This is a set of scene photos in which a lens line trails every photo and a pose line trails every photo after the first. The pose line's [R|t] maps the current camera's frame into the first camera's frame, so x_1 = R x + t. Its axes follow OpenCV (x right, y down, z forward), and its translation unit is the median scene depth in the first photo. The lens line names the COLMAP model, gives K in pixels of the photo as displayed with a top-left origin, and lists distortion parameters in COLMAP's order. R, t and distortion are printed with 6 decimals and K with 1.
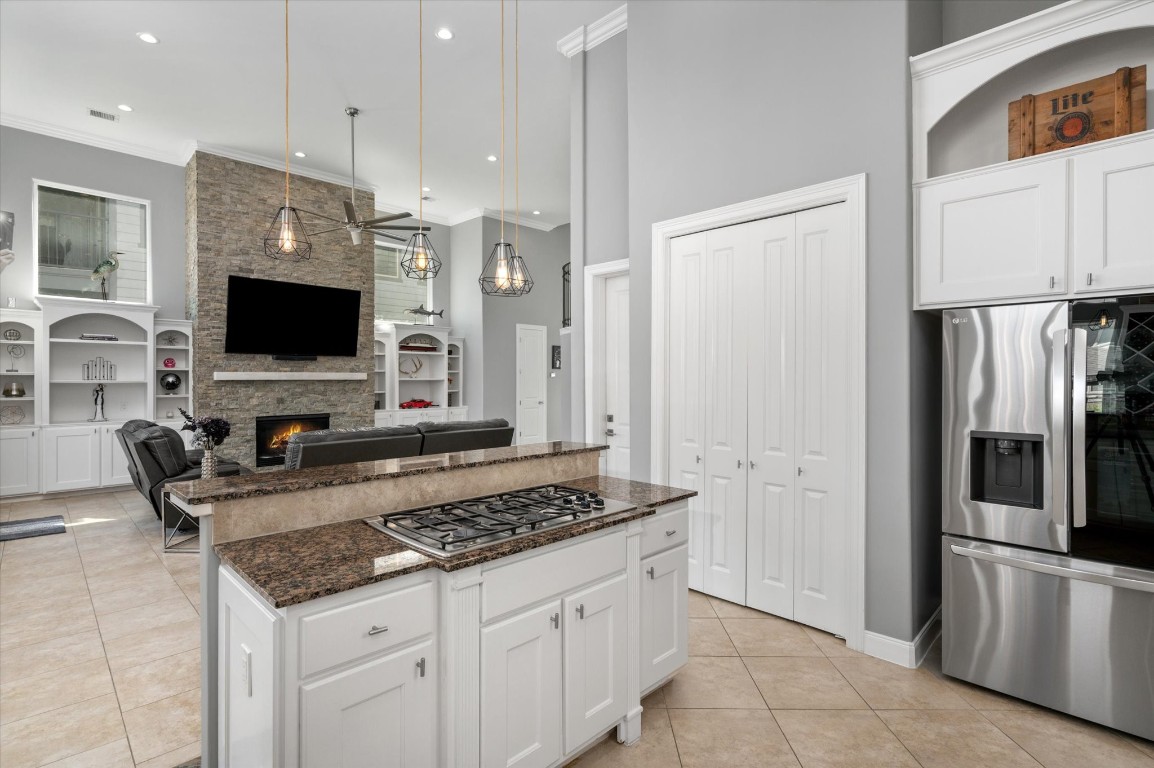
lens RADIAL K [[547.7, 0, 575.3], [0, 547.7, 380.2], [0, 0, 1]] dist [-0.000485, 0.000492]
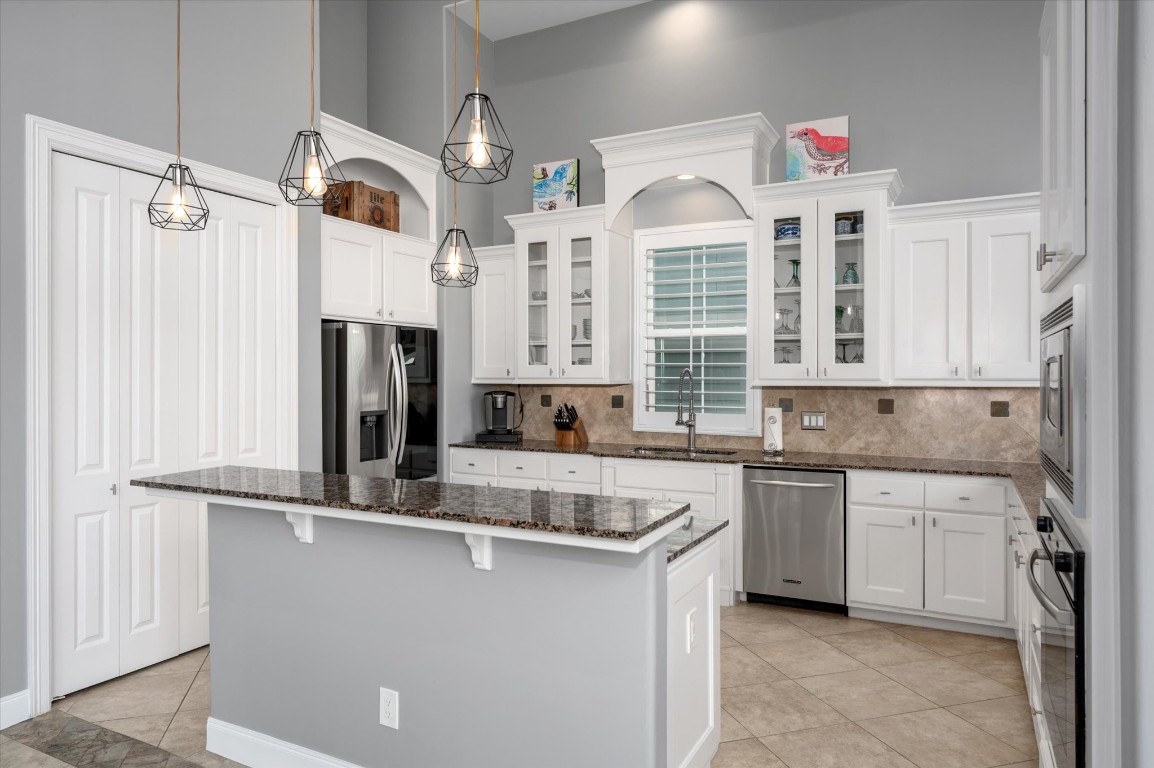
lens RADIAL K [[732.6, 0, 574.6], [0, 732.6, 372.6], [0, 0, 1]] dist [-0.000037, -0.000066]
pose [[-0.290551, 0.003404, 0.956853, -0.389669], [0.004611, 0.999987, -0.002157, -0.000257], [-0.956848, 0.003786, -0.290563, 0.327767]]
